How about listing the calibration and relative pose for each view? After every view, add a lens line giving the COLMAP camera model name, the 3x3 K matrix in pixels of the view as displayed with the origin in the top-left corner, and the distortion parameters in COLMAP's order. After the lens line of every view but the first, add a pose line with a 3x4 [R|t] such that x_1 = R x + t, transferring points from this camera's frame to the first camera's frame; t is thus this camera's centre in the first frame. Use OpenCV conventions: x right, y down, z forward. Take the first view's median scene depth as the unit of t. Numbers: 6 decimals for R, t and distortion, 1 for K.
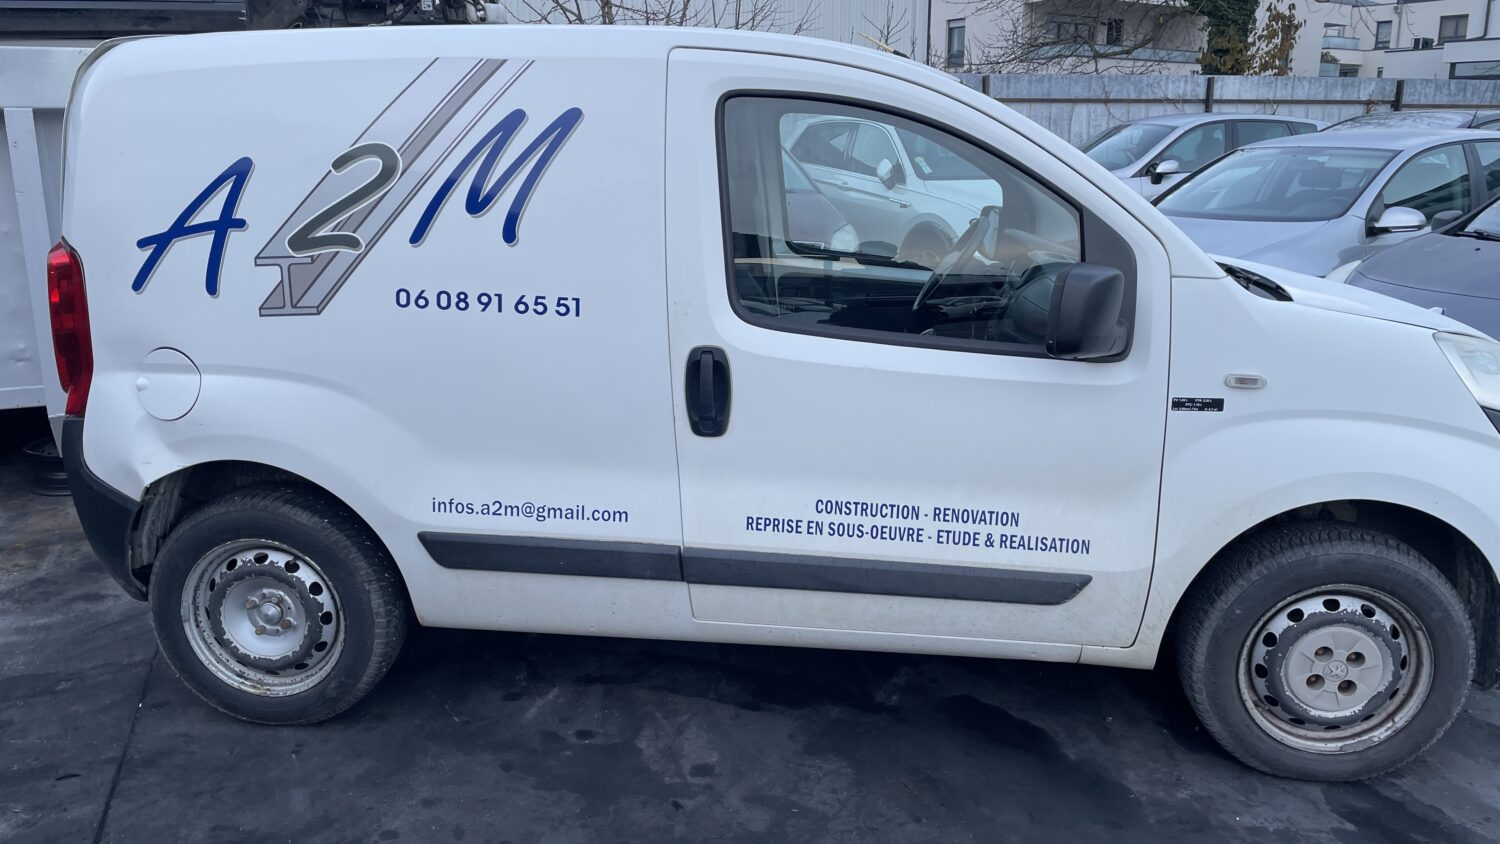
lens RADIAL K [[1122.2, 0, 757.0], [0, 1122.2, 413.0], [0, 0, 1]] dist [0.102534, -0.139920]
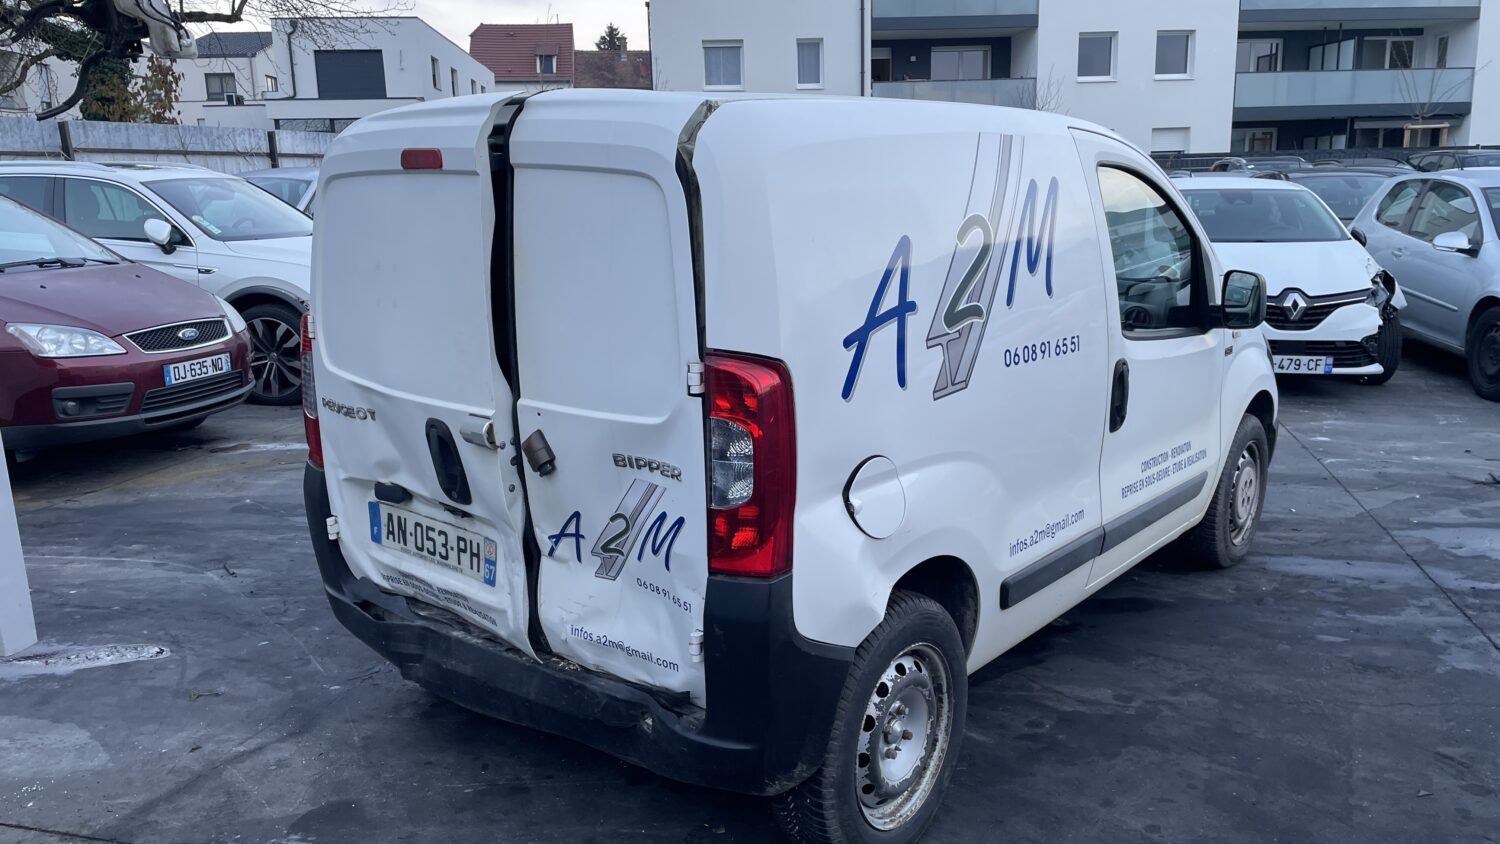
lens RADIAL K [[1122.2, 0, 757.0], [0, 1122.2, 413.0], [0, 0, 1]] dist [0.102534, -0.139920]
pose [[0.547589, -0.178497, 0.817487, -1.294046], [0.211956, 0.974708, 0.070848, -0.173738], [-0.809457, 0.134476, 0.571573, 0.590431]]
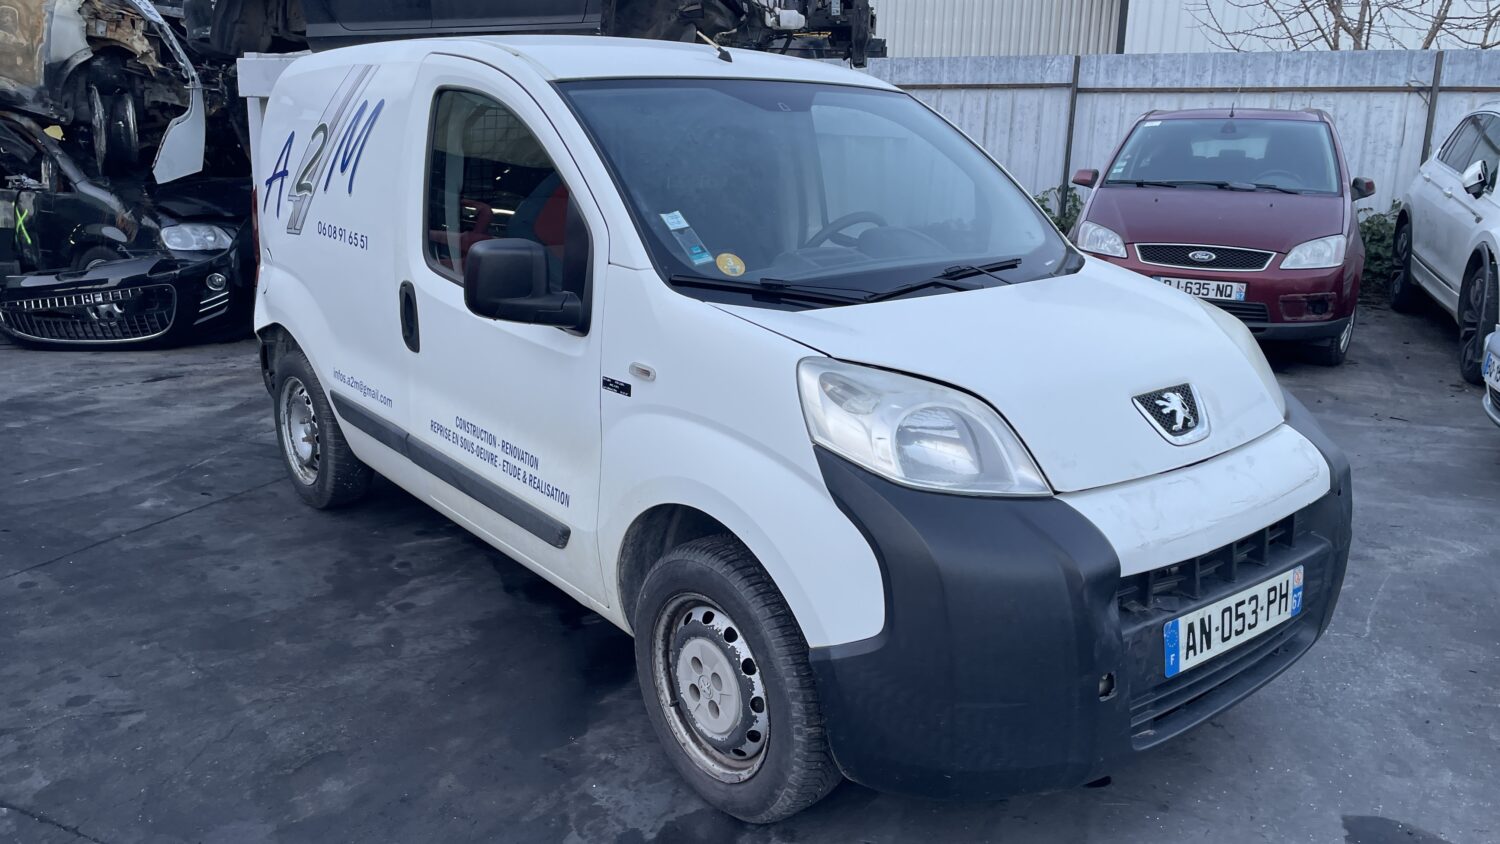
lens RADIAL K [[1122.2, 0, 757.0], [0, 1122.2, 413.0], [0, 0, 1]] dist [0.102534, -0.139920]
pose [[0.715724, 0.187369, -0.672779, 1.128263], [-0.182198, 0.980073, 0.079122, -0.085086], [0.674198, 0.065949, 0.735600, 0.305631]]
